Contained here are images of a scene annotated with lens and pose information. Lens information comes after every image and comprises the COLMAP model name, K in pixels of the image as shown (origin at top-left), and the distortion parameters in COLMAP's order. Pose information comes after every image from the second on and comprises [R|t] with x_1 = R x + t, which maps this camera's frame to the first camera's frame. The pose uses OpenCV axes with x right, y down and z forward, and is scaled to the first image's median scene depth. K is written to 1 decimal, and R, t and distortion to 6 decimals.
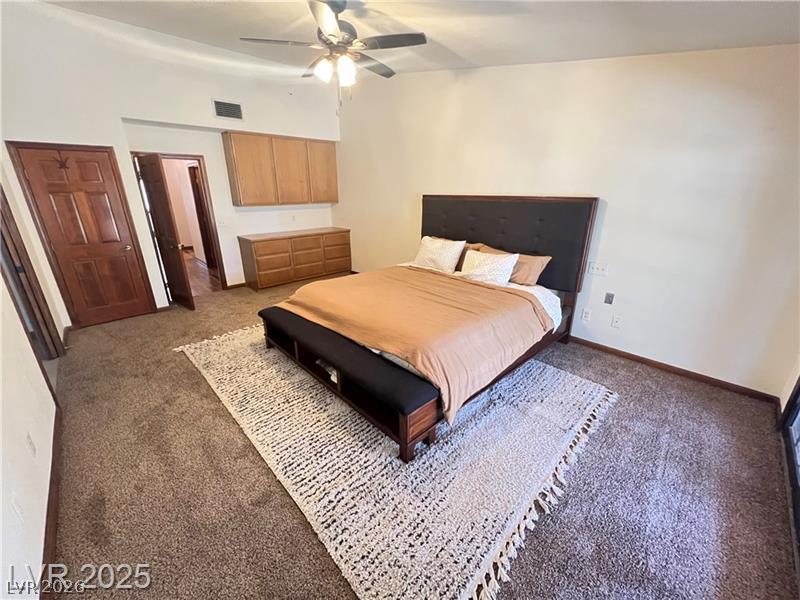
lens RADIAL K [[320.2, 0, 398.6], [0, 320.2, 298.0], [0, 0, 1]] dist [-0.002533, 0.000633]
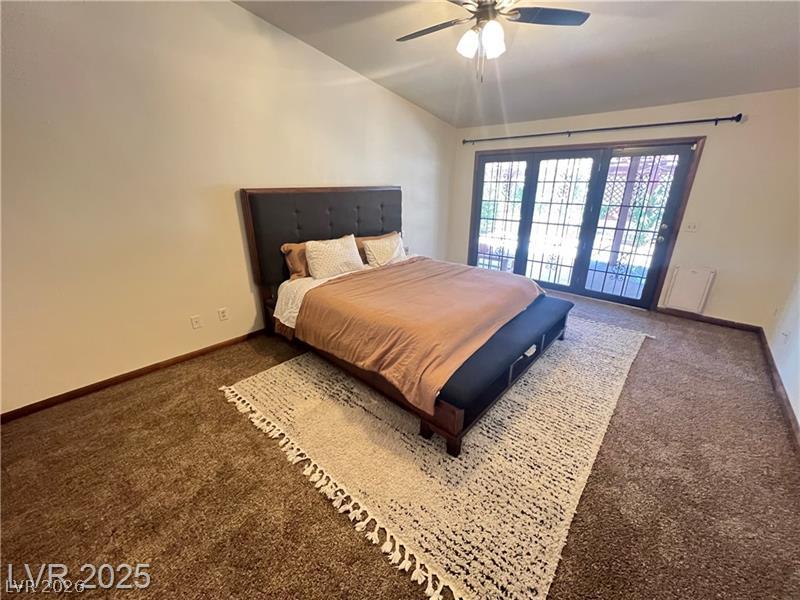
lens RADIAL K [[320.2, 0, 398.6], [0, 320.2, 298.0], [0, 0, 1]] dist [-0.002533, 0.000633]
pose [[-0.065184, -0.338070, 0.938861, -0.860969], [0.326413, 0.881878, 0.340213, -0.328176], [-0.942977, 0.328633, 0.052866, 0.987405]]
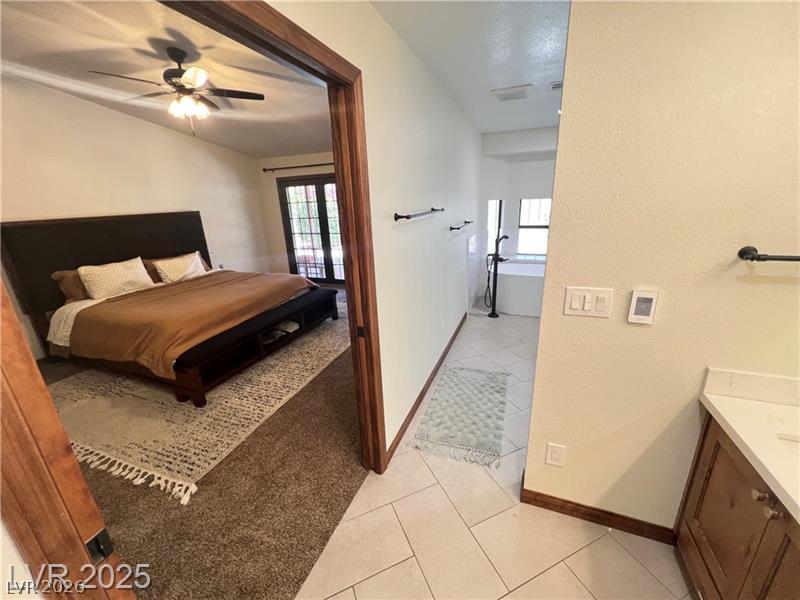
lens RADIAL K [[320.2, 0, 398.6], [0, 320.2, 298.0], [0, 0, 1]] dist [-0.002533, 0.000633]
pose [[-0.405668, -0.253617, 0.878130, -1.241227], [0.341537, 0.849081, 0.403006, -0.220855], [-0.847812, 0.463401, -0.257825, 0.678941]]
